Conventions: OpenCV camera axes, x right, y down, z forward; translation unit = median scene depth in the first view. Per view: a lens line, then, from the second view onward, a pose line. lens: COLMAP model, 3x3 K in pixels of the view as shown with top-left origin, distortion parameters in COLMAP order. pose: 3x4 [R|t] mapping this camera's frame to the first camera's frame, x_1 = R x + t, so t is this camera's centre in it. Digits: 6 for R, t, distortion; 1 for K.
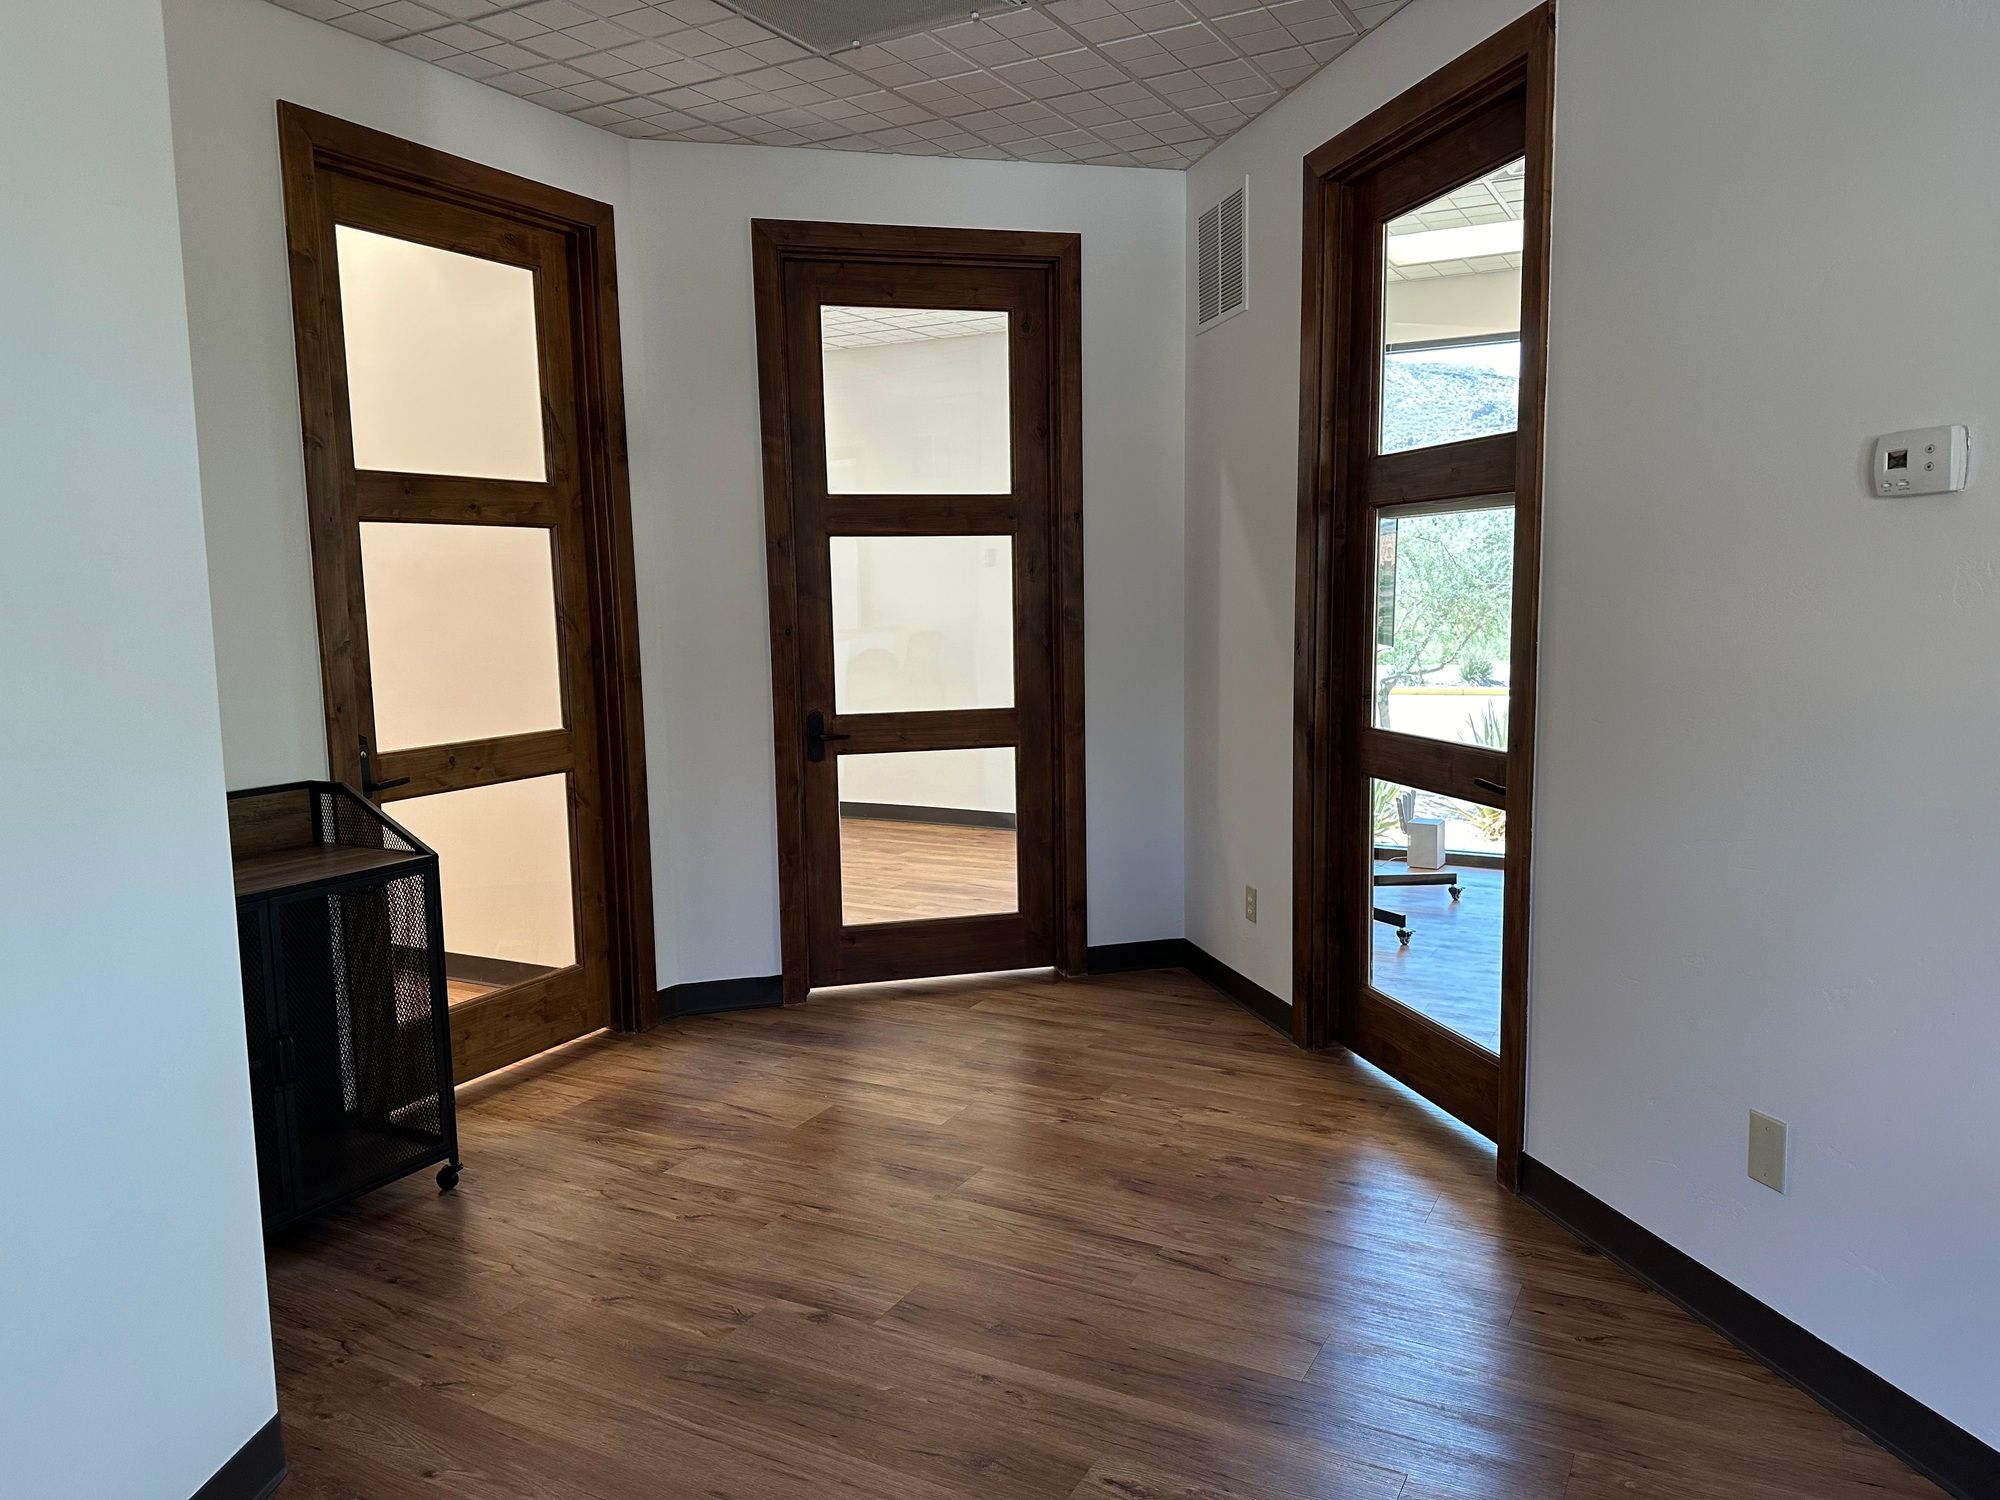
lens RADIAL K [[1409.5, 0, 995.7], [0, 1409.5, 763.4], [0, 0, 1]] dist [0.036951, -0.039293]
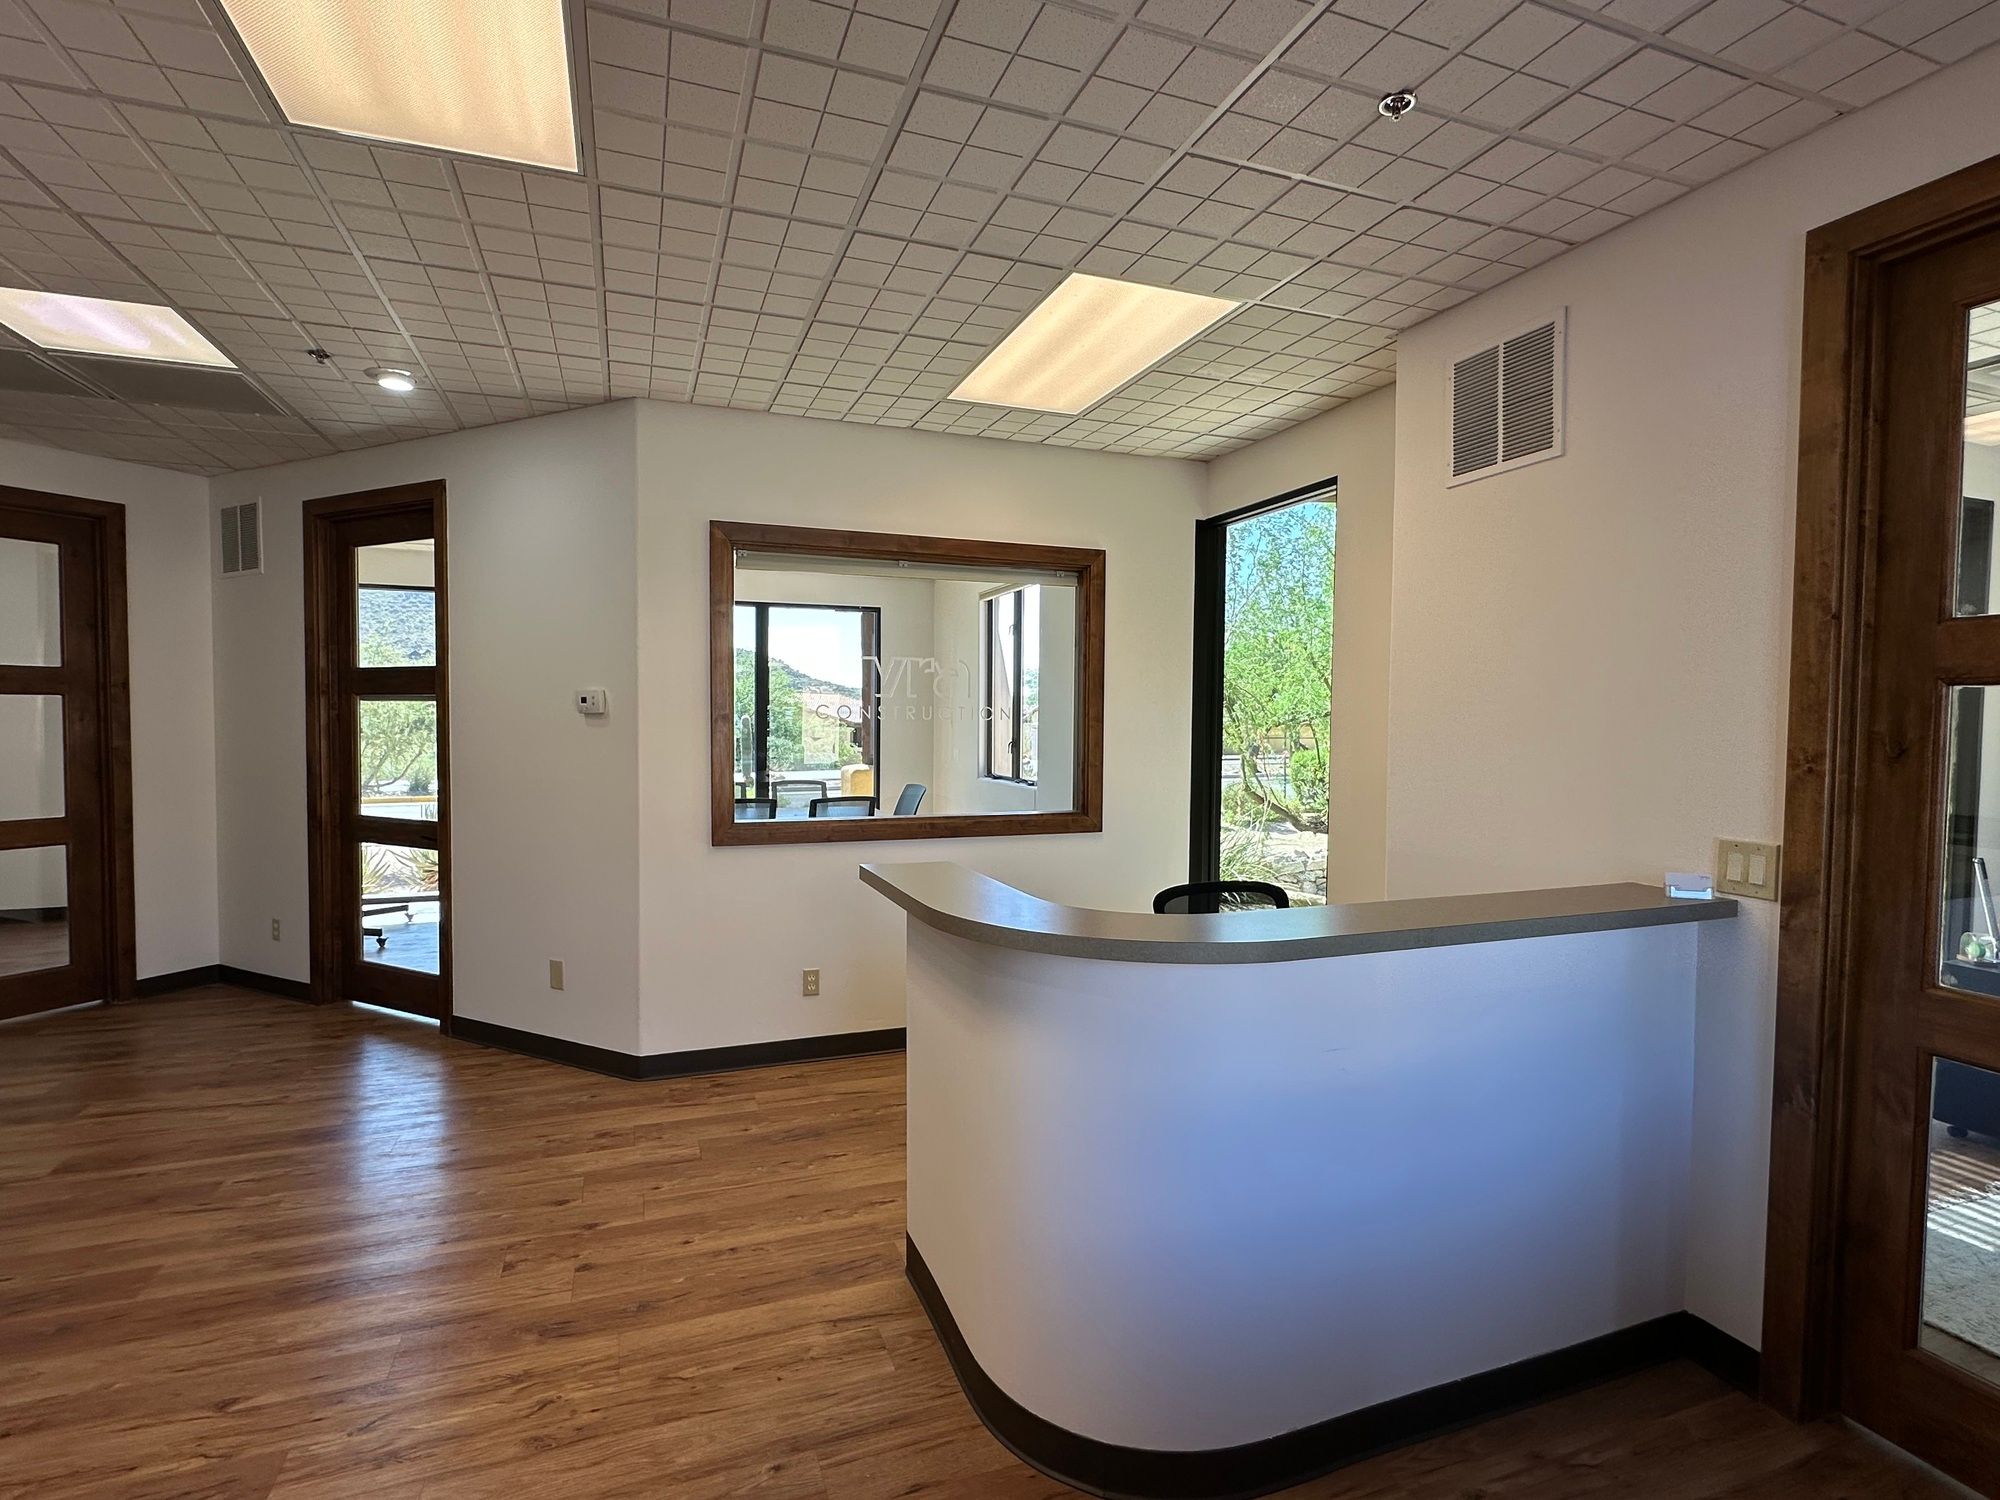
lens RADIAL K [[987.6, 0, 1000.1], [0, 987.6, 765.4], [0, 0, 1]] dist [-0.010662, -0.000241]
pose [[0.653590, -0.007769, 0.756809, -0.154595], [0.072596, 0.995980, -0.052470, 0.038714], [-0.753359, 0.089235, 0.651527, -0.463230]]
